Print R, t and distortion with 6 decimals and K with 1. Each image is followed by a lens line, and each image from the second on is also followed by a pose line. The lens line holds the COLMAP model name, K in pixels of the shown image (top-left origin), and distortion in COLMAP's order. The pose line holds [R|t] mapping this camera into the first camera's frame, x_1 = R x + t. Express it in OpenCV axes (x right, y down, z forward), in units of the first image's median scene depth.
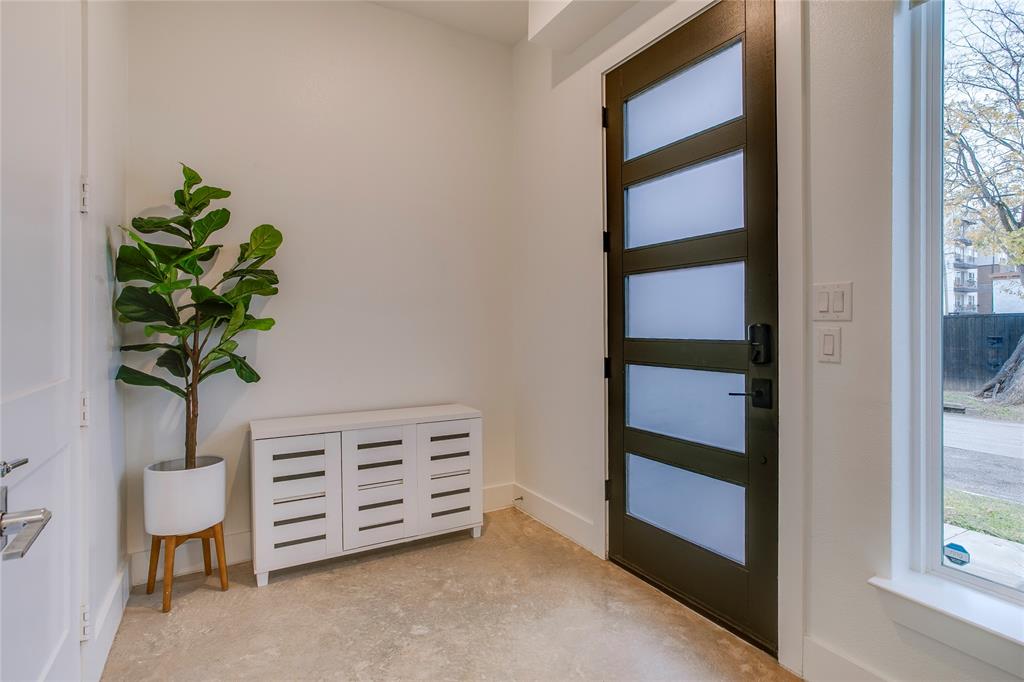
lens RADIAL K [[504.9, 0, 510.2], [0, 504.9, 337.1], [0, 0, 1]] dist [-0.062450, 0.032415]
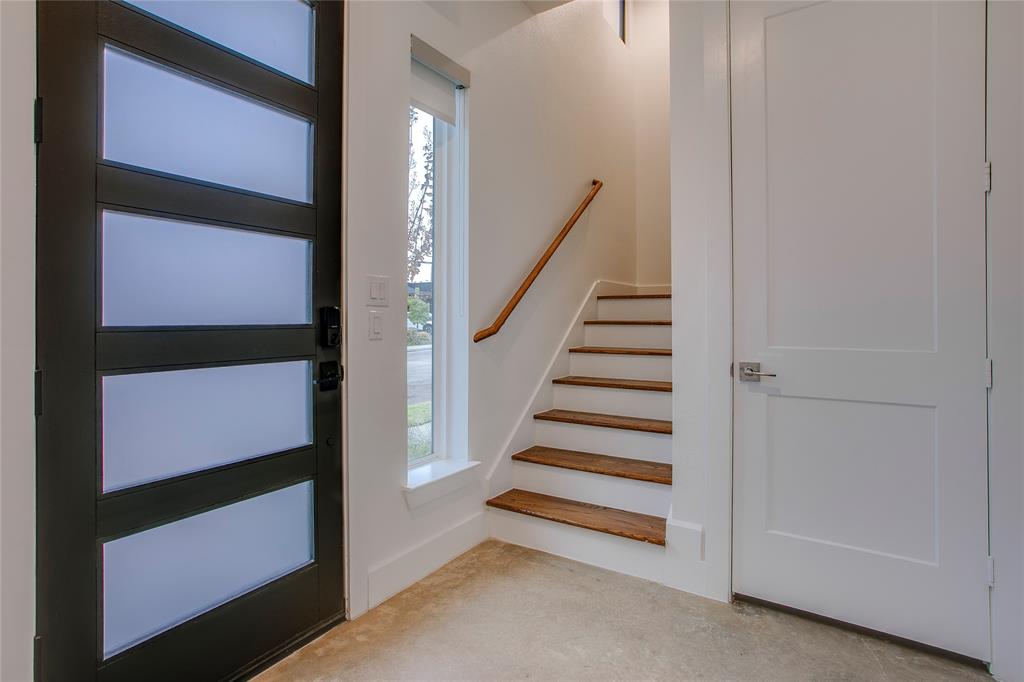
lens RADIAL K [[504.9, 0, 510.2], [0, 504.9, 337.1], [0, 0, 1]] dist [-0.062450, 0.032415]
pose [[-0.455760, -0.025361, 0.889741, -0.551949], [0.022797, 0.998934, 0.040151, 0.002159], [-0.889811, 0.038582, -0.454696, 1.119190]]
